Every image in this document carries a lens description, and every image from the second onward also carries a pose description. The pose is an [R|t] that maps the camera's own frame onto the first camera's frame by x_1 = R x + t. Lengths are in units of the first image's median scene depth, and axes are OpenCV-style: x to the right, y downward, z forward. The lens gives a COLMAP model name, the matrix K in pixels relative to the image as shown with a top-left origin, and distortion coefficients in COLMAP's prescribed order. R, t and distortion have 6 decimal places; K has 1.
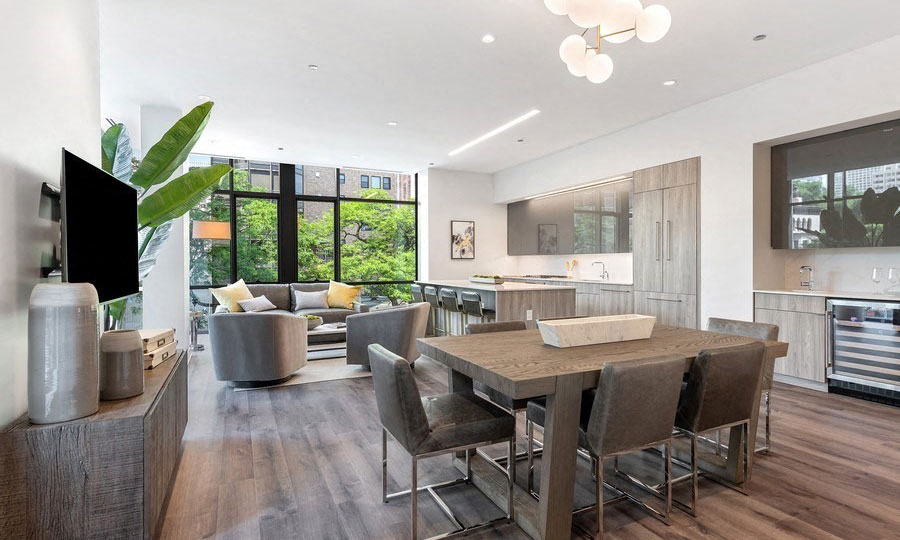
lens RADIAL K [[440.8, 0, 449.0], [0, 440.8, 269.1], [0, 0, 1]] dist [0.002606, 0.000109]
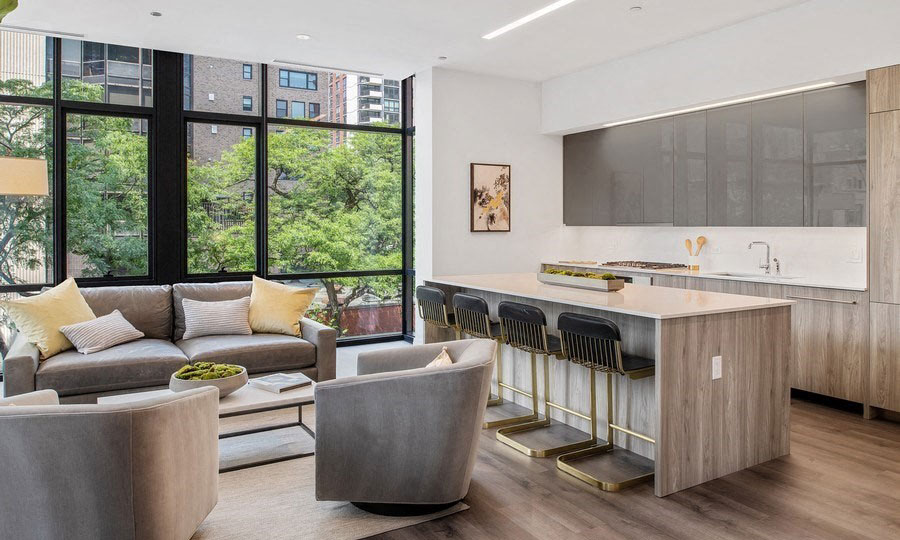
lens RADIAL K [[622.6, 0, 458.6], [0, 622.6, 231.0], [0, 0, 1]] dist [-0.024754, -0.003055]
pose [[0.995711, 0.002625, 0.092485, -0.082350], [-0.001928, 0.999969, -0.007623, -0.018146], [-0.092503, 0.007412, 0.995685, 0.216592]]
